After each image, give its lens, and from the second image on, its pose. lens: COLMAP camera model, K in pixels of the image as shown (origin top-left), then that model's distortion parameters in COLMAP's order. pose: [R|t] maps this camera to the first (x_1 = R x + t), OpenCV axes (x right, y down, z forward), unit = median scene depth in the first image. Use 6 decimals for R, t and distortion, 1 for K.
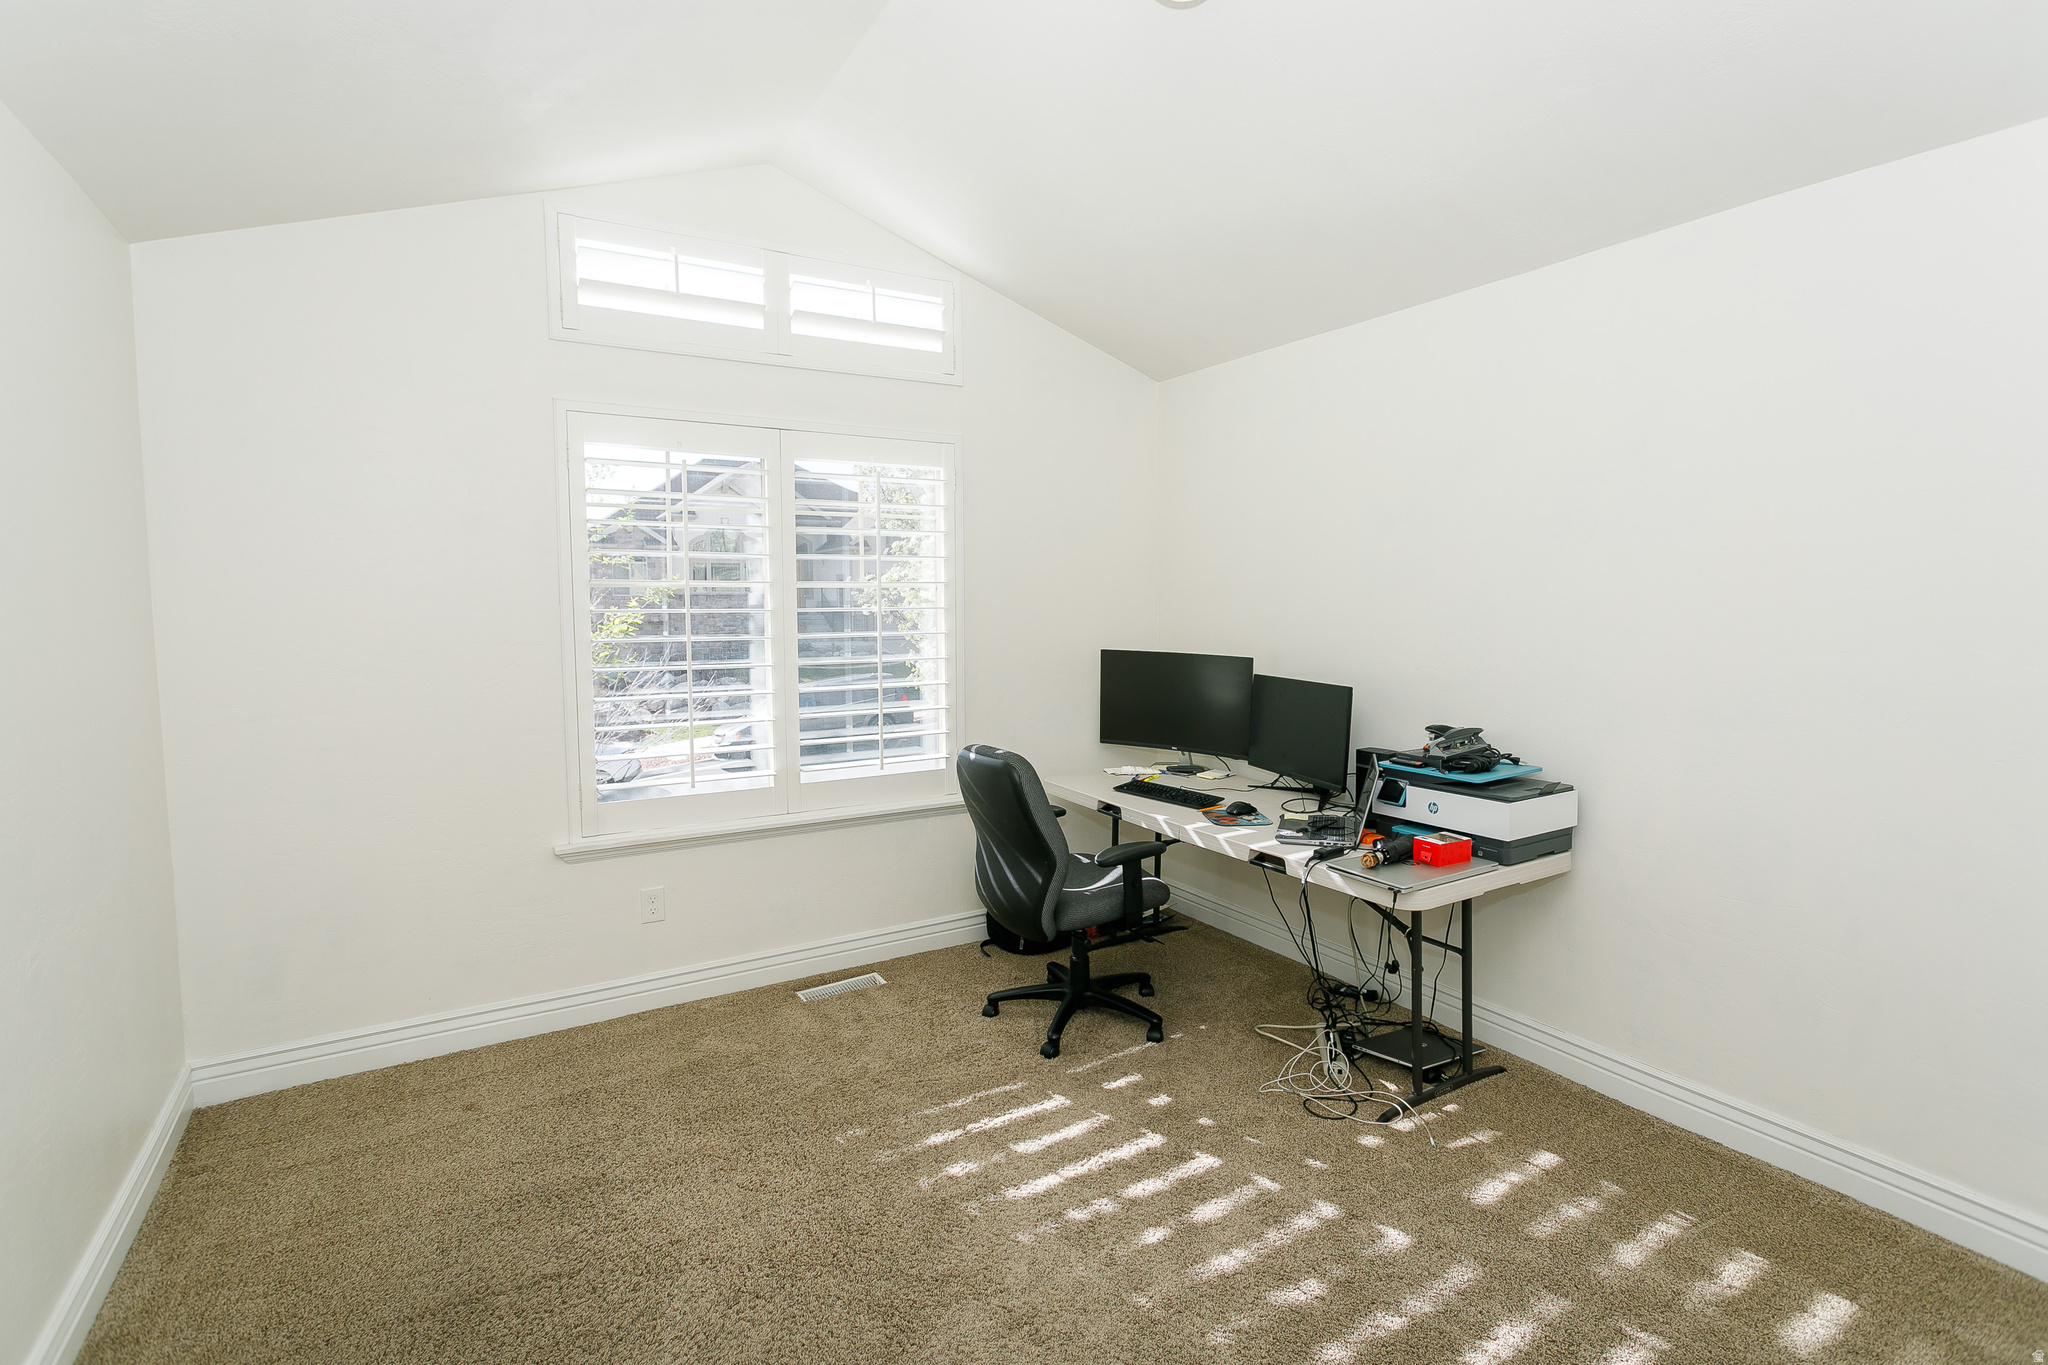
lens RADIAL K [[992.0, 0, 1029.7], [0, 992.0, 656.3], [0, 0, 1]] dist [0.003485, 0.000550]
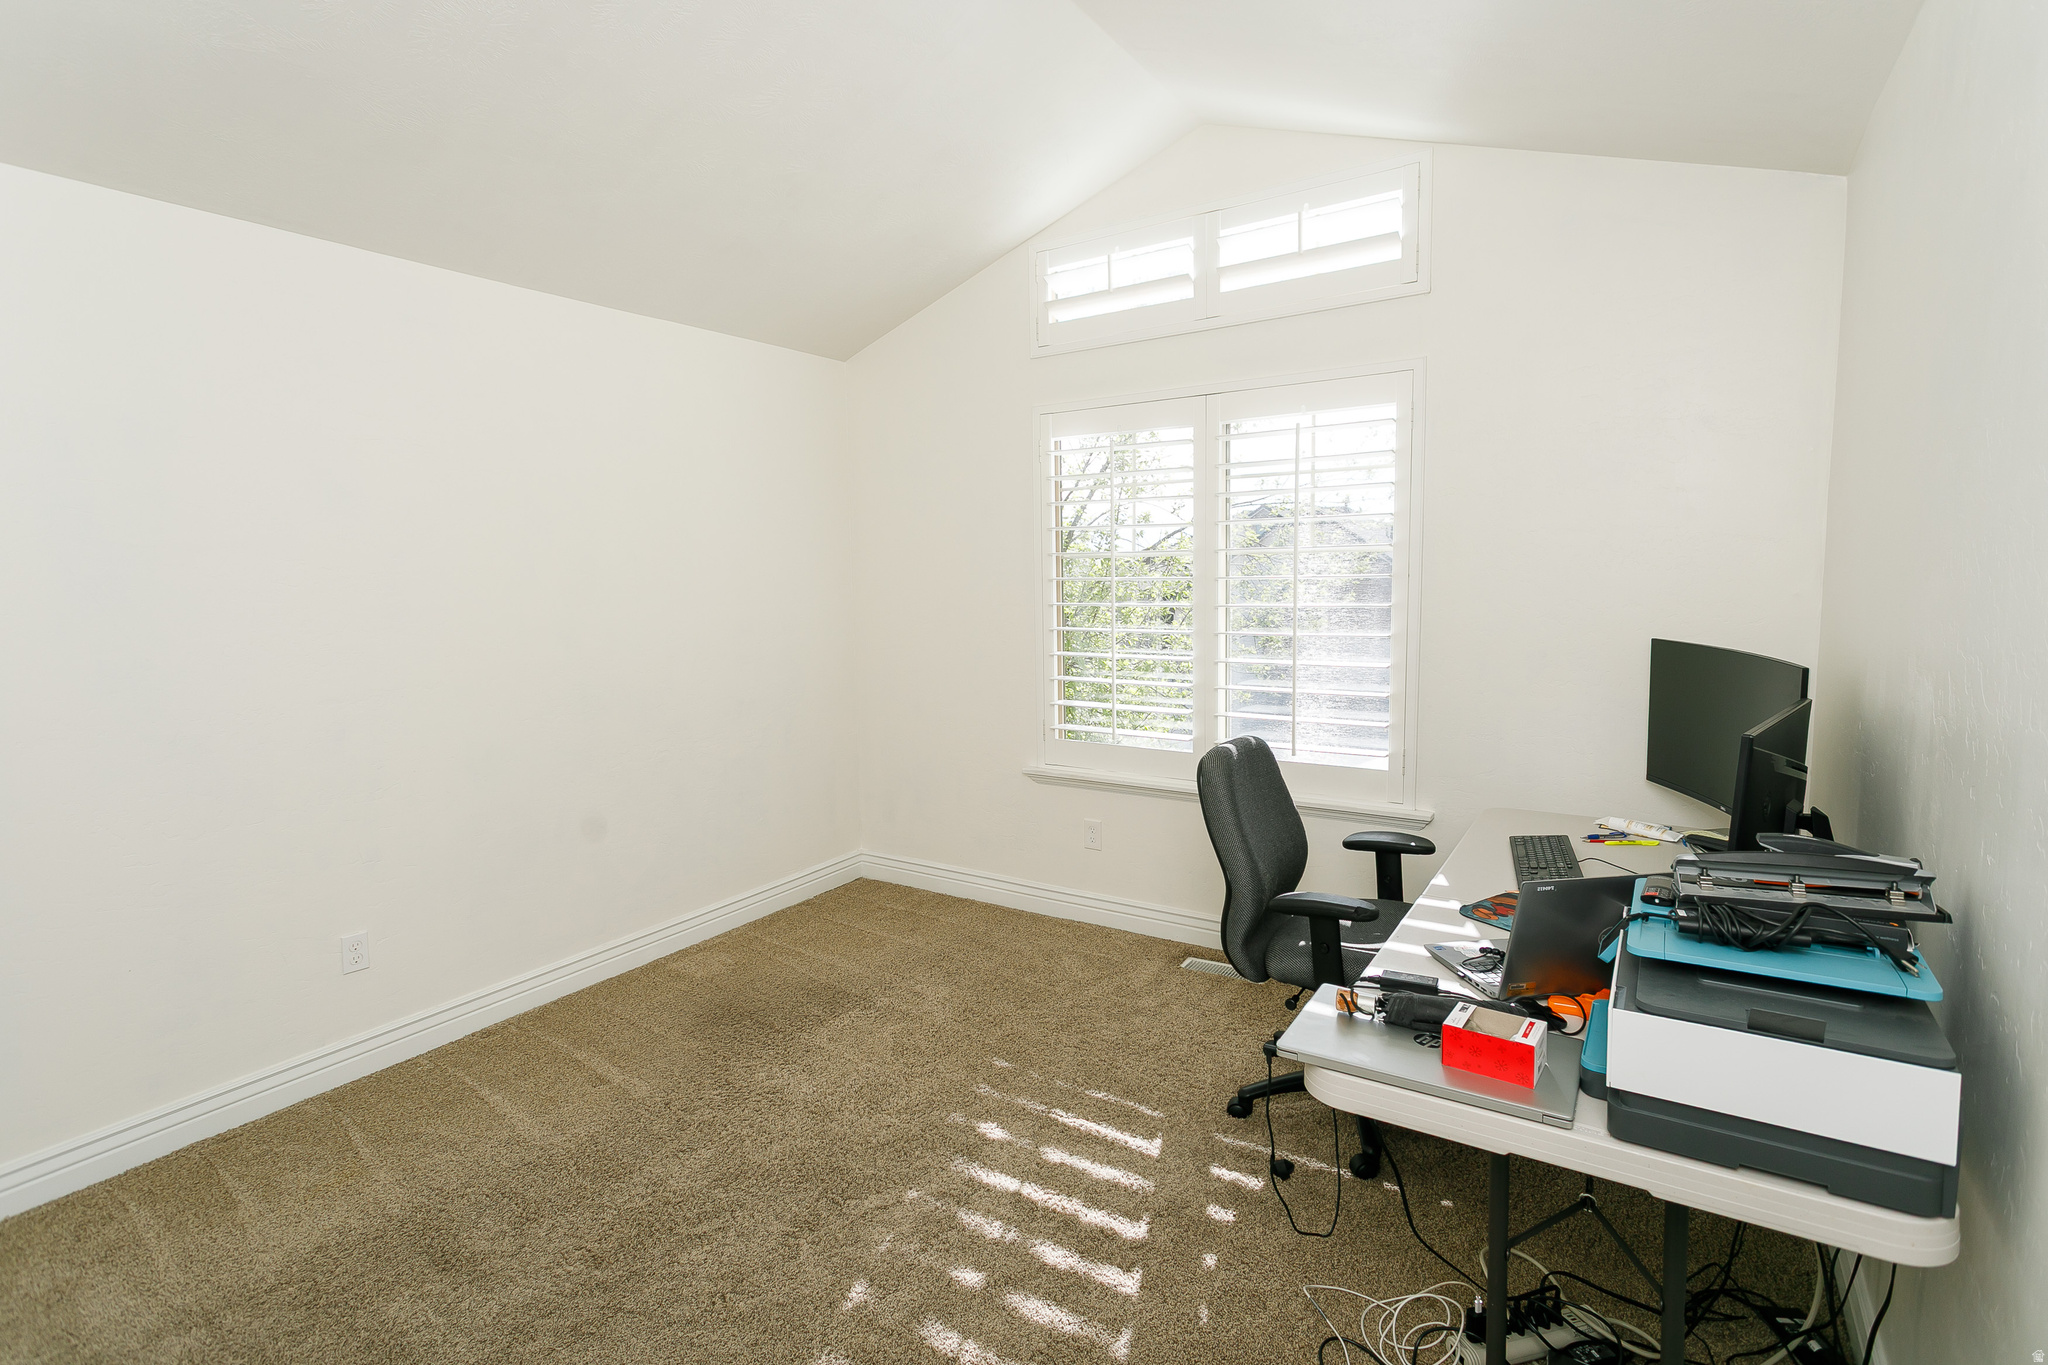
lens RADIAL K [[992.0, 0, 1029.7], [0, 992.0, 656.3], [0, 0, 1]] dist [0.003485, 0.000550]
pose [[0.424268, 0.071509, -0.902709, 0.689226], [-0.045678, 0.997298, 0.057533, -0.019917], [0.904384, 0.016825, 0.426388, 0.499069]]
